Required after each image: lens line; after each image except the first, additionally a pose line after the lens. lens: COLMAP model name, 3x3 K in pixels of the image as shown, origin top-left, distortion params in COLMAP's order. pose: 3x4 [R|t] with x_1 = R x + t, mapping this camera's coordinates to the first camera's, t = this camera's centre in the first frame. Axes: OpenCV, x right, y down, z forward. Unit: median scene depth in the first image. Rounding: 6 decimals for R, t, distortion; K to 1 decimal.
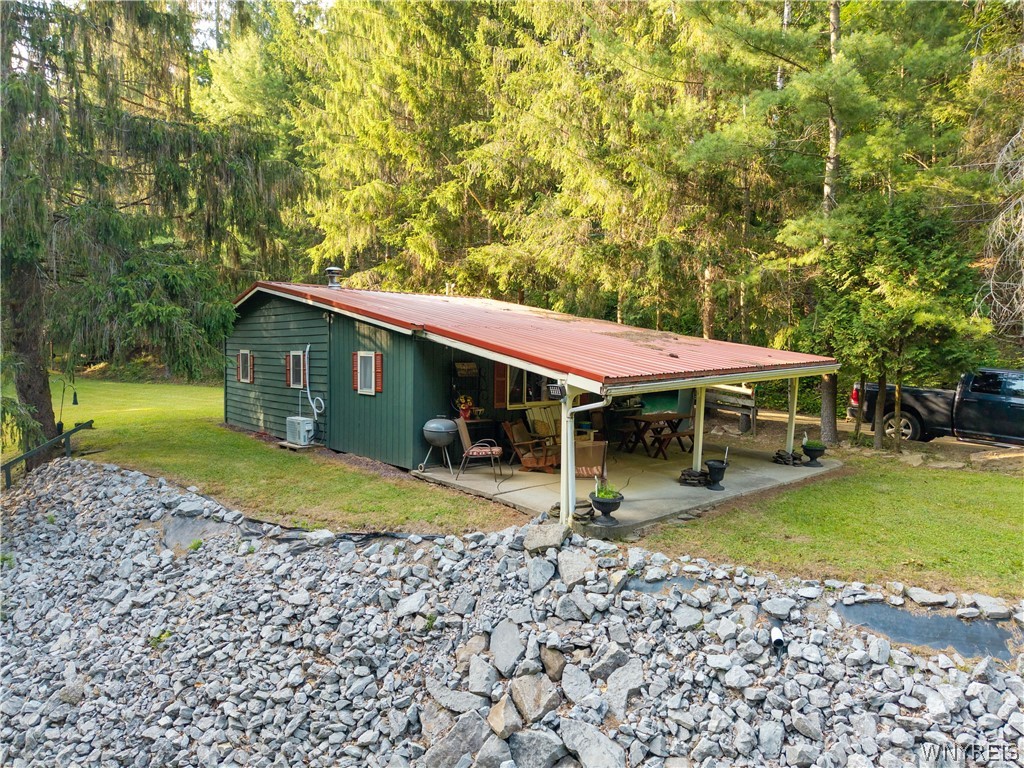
lens RADIAL K [[665.8, 0, 512.0], [0, 665.8, 384.0], [0, 0, 1]] dist [0.053252, -0.073762]
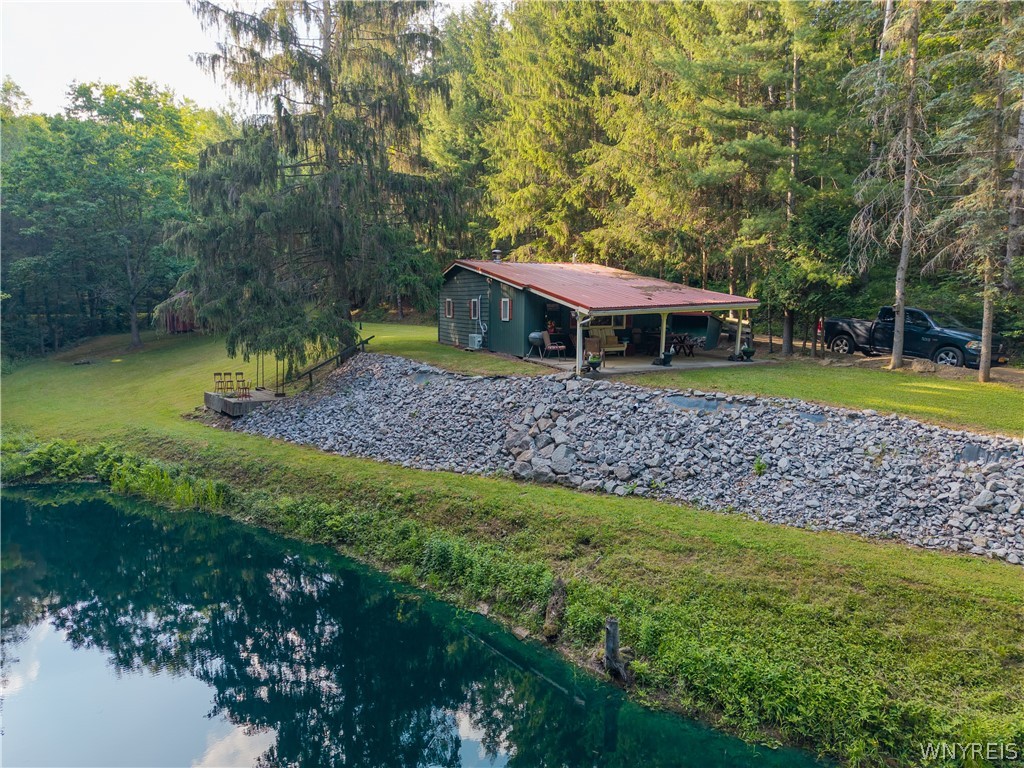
lens RADIAL K [[665.8, 0, 512.0], [0, 665.8, 384.0], [0, 0, 1]] dist [0.053252, -0.073762]
pose [[0.957569, 0.031736, -0.286450, 0.325850], [-0.011280, 0.997284, 0.072784, 0.052913], [0.287982, -0.066465, 0.955327, -0.774550]]
